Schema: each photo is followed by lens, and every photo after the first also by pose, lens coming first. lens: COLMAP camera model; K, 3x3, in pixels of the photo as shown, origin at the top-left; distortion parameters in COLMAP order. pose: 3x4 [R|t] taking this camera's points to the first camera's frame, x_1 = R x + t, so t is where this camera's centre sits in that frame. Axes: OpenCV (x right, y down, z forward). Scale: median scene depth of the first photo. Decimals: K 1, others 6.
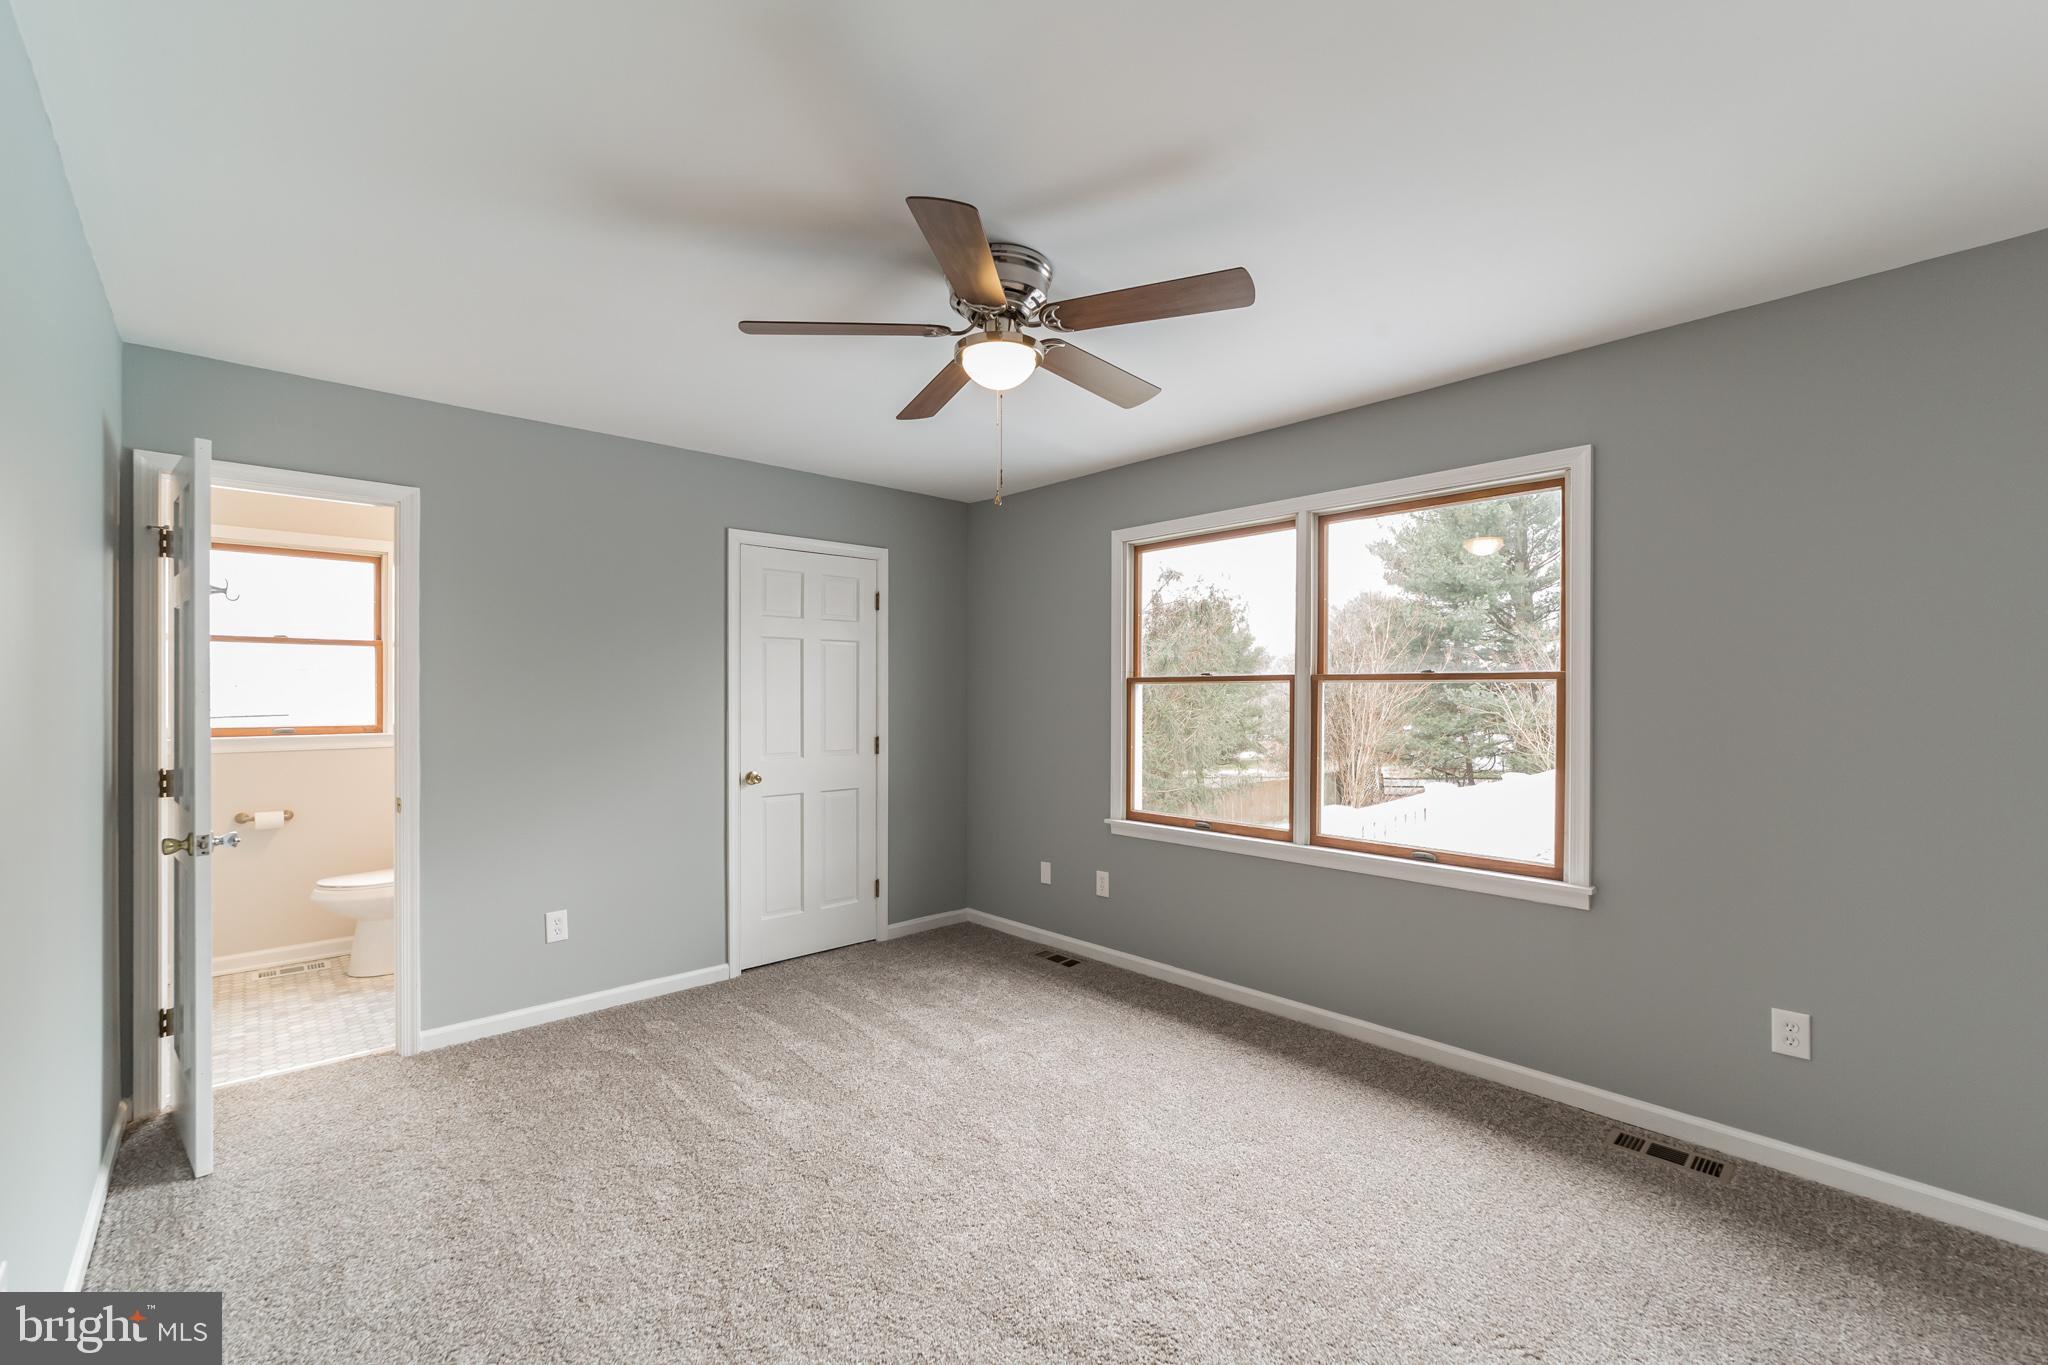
lens RADIAL K [[858.6, 0, 1015.4], [0, 858.6, 695.8], [0, 0, 1]] dist [0.000848, 0.000003]
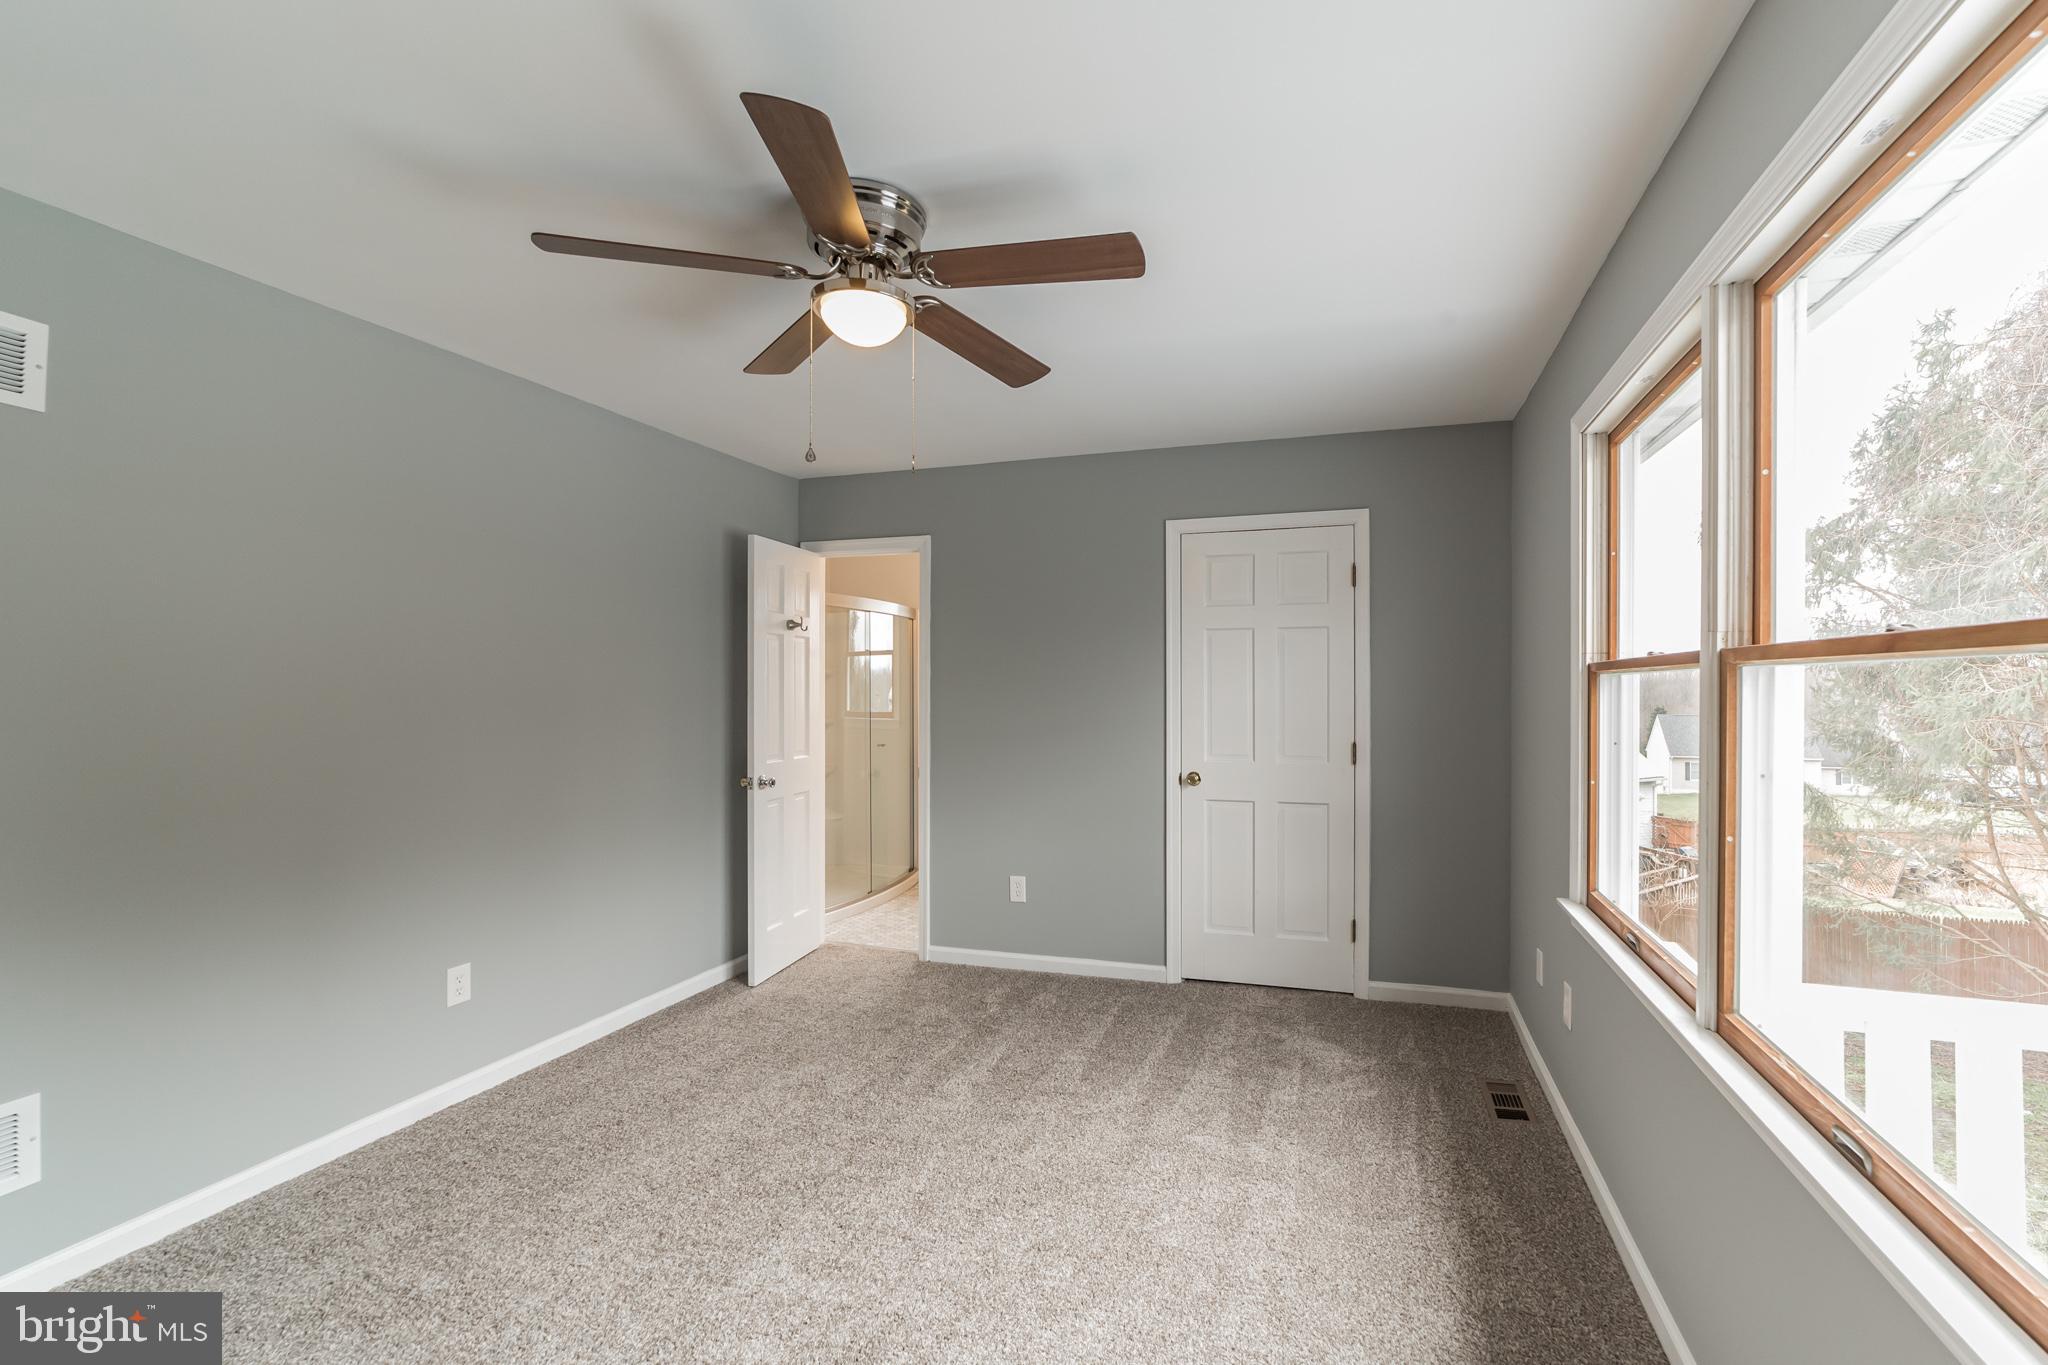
lens RADIAL K [[858.0, 0, 1024.0], [0, 858.0, 682.5], [0, 0, 1]] dist [-0.000868, -0.000084]
pose [[0.515807, -0.007087, -0.856675, 0.425881], [-0.001907, 0.999954, -0.009421, -0.001243], [0.856703, 0.006493, 0.515770, 0.363102]]
